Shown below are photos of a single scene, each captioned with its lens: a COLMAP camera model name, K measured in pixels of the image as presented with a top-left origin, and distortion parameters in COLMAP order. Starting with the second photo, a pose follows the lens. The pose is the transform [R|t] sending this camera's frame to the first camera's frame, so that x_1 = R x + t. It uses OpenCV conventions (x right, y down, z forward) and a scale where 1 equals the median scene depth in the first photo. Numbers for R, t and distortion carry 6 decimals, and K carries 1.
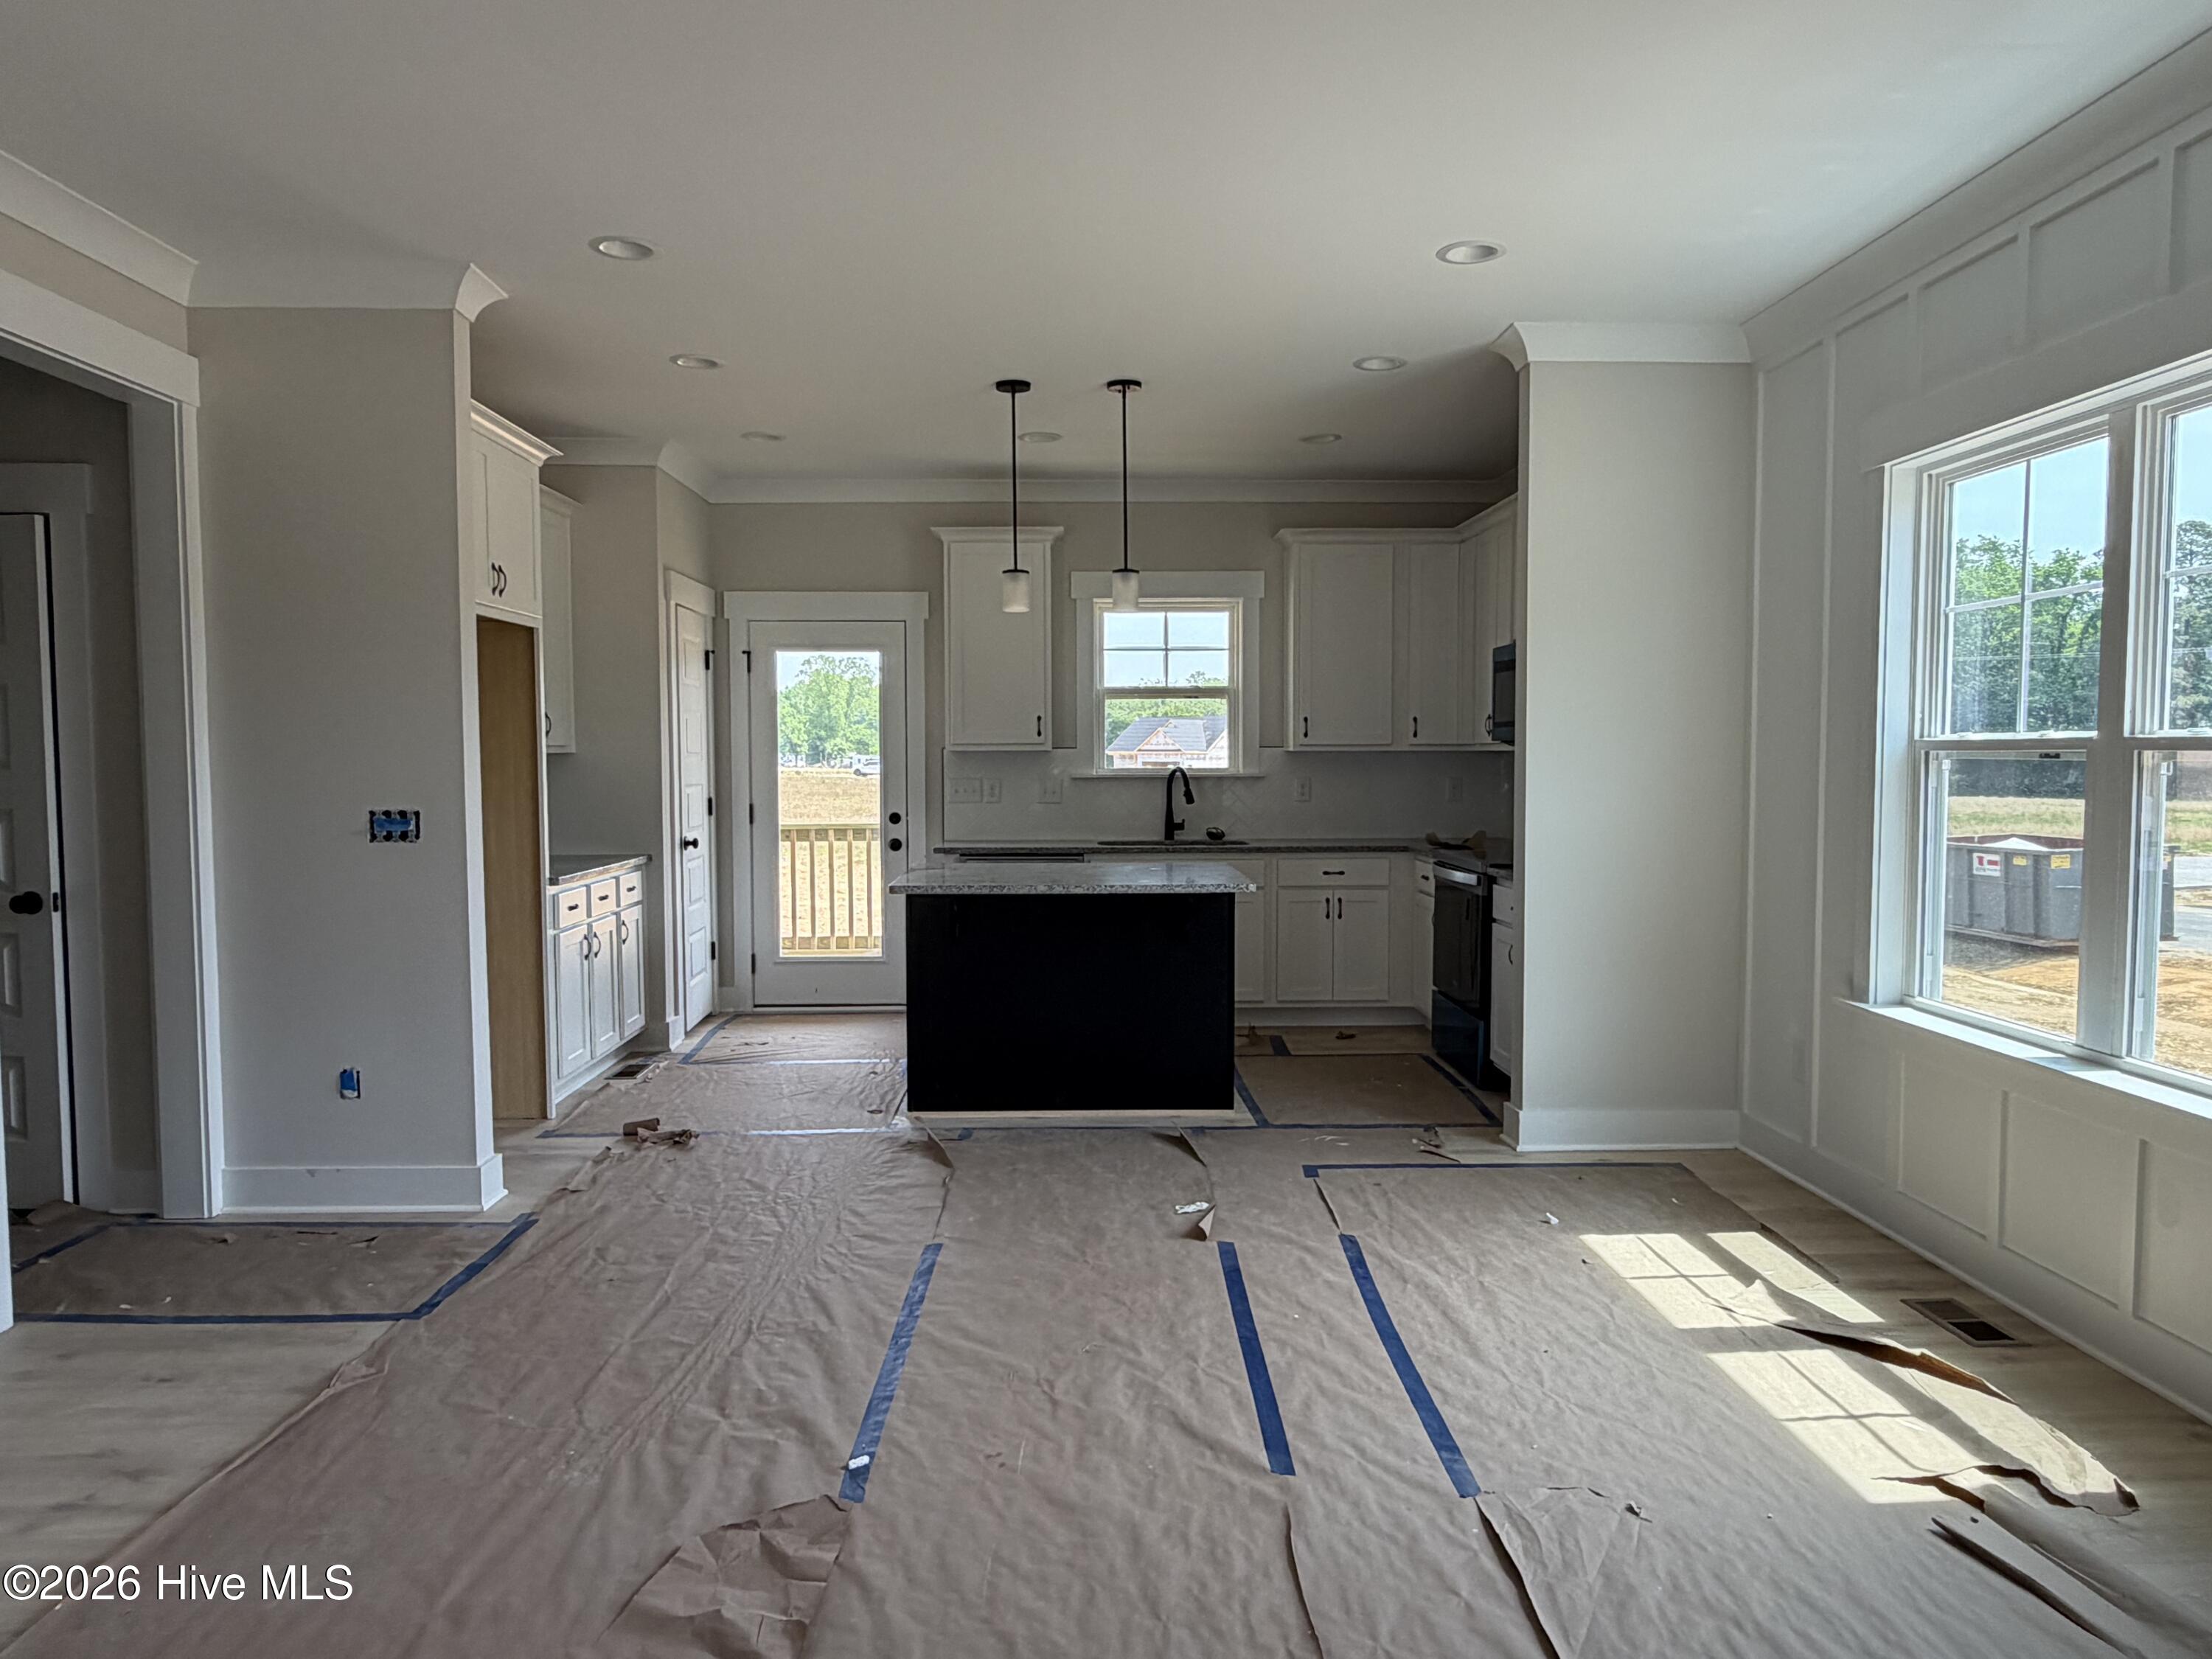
lens RADIAL K [[1454.9, 0, 1106.4], [0, 1454.9, 837.1], [0, 0, 1]] dist [-0.008095, -0.003487]
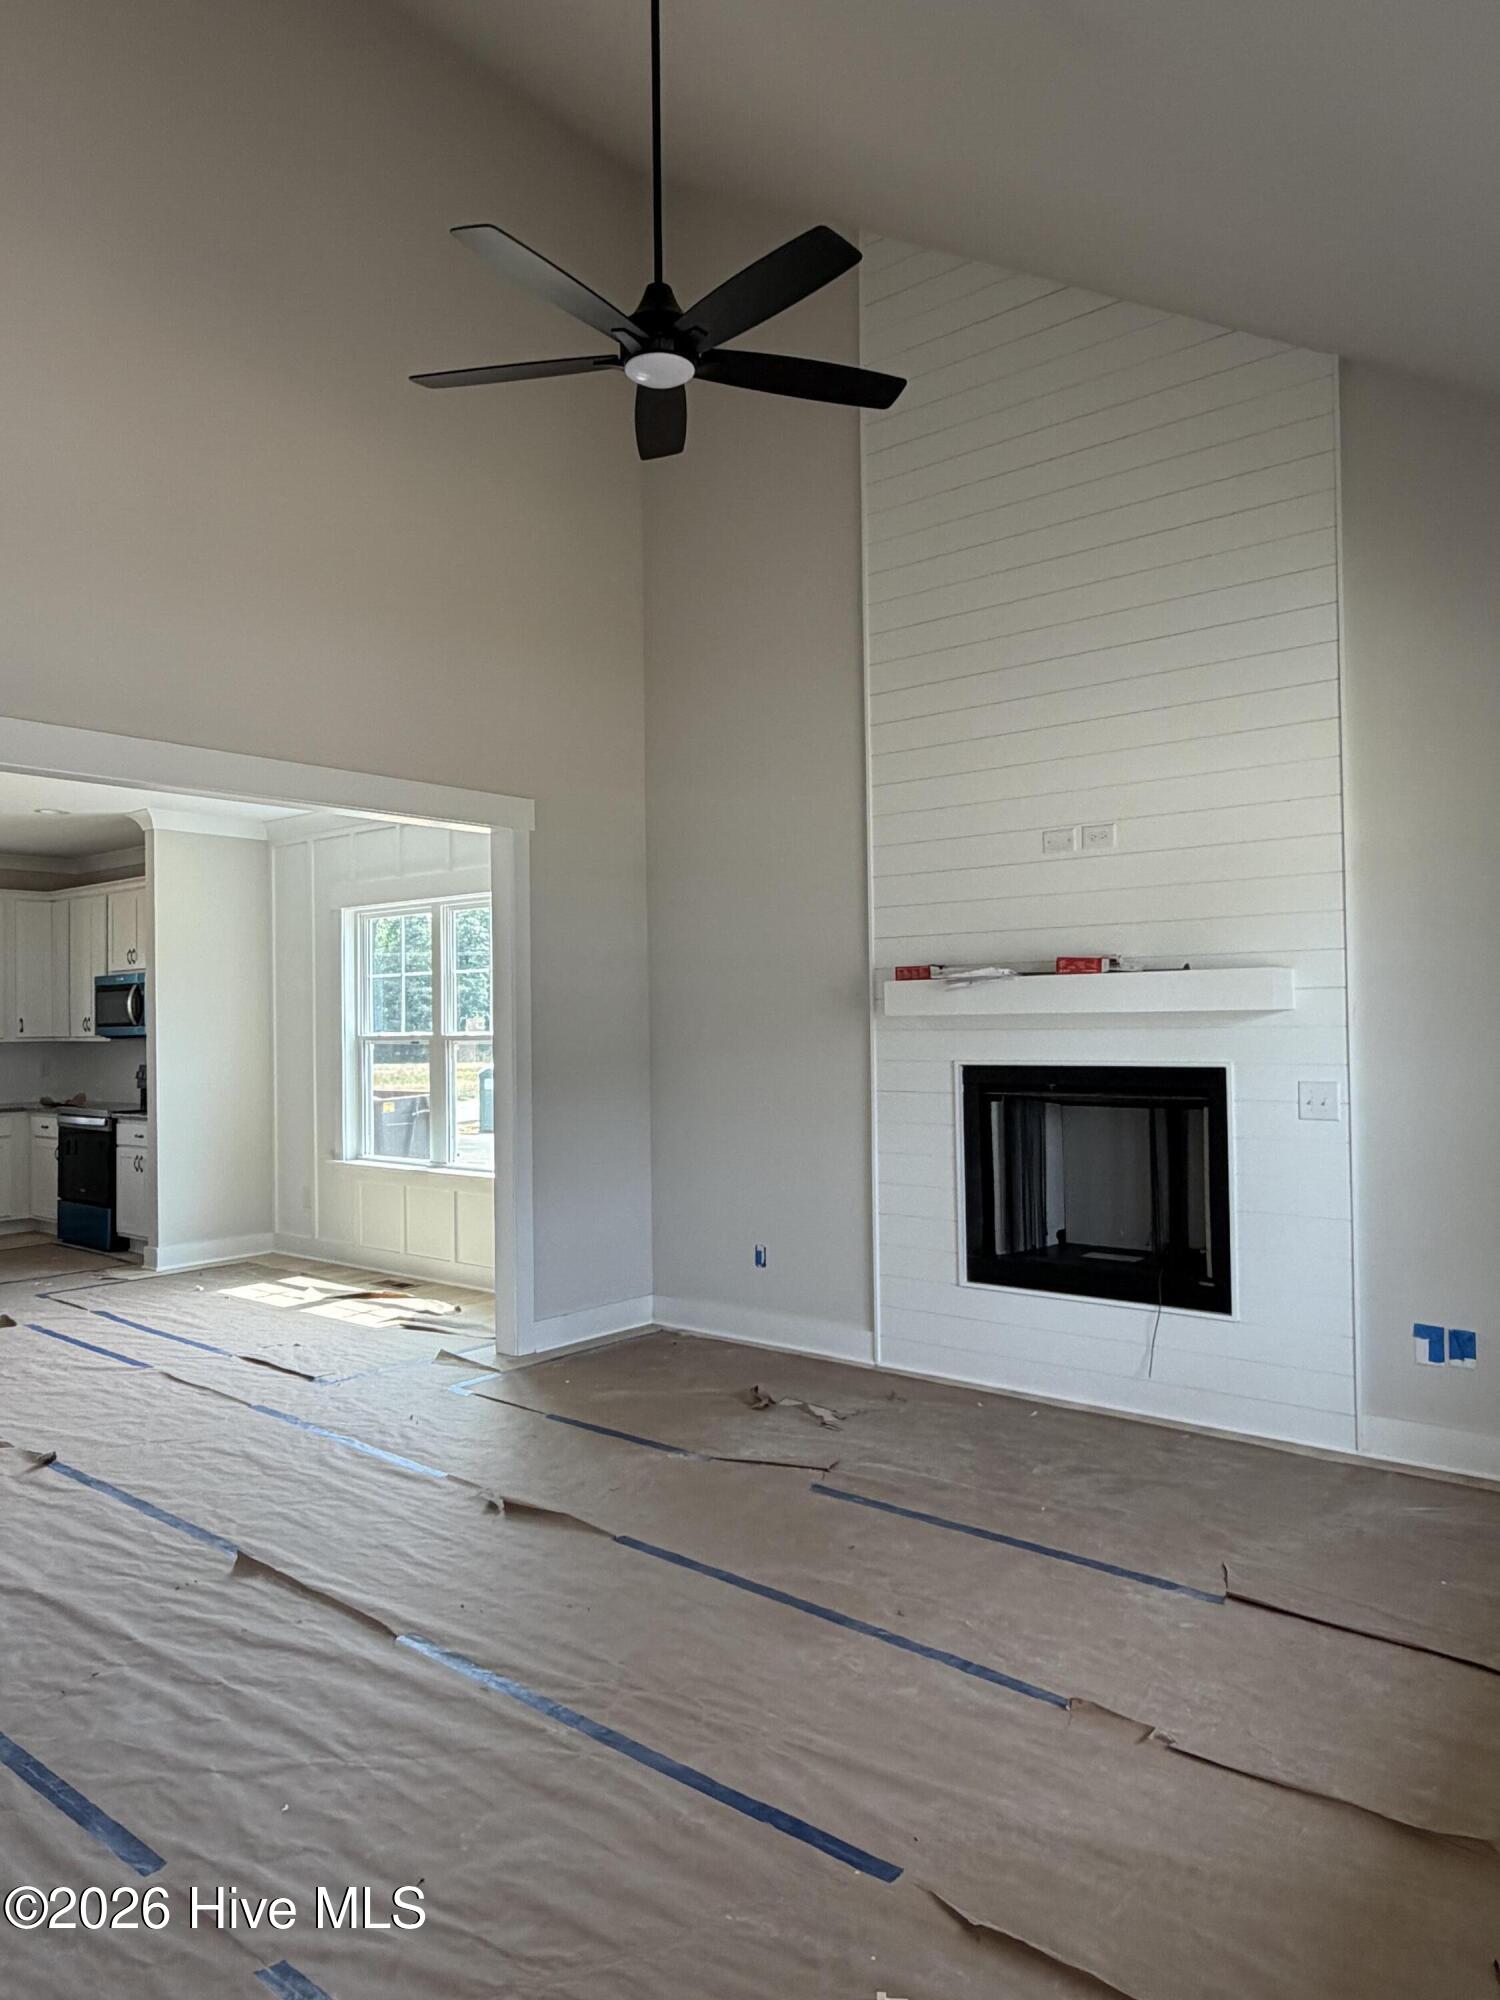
lens RADIAL K [[1315.5, 0, 750.9], [0, 1315.5, 1001.2], [0, 0, 1]] dist [-0.008095, -0.003487]
pose [[0.651963, 0.005923, 0.758227, -0.461984], [0.055014, 0.996965, -0.055092, 0.018582], [-0.756252, 0.077631, 0.649658, -0.608302]]
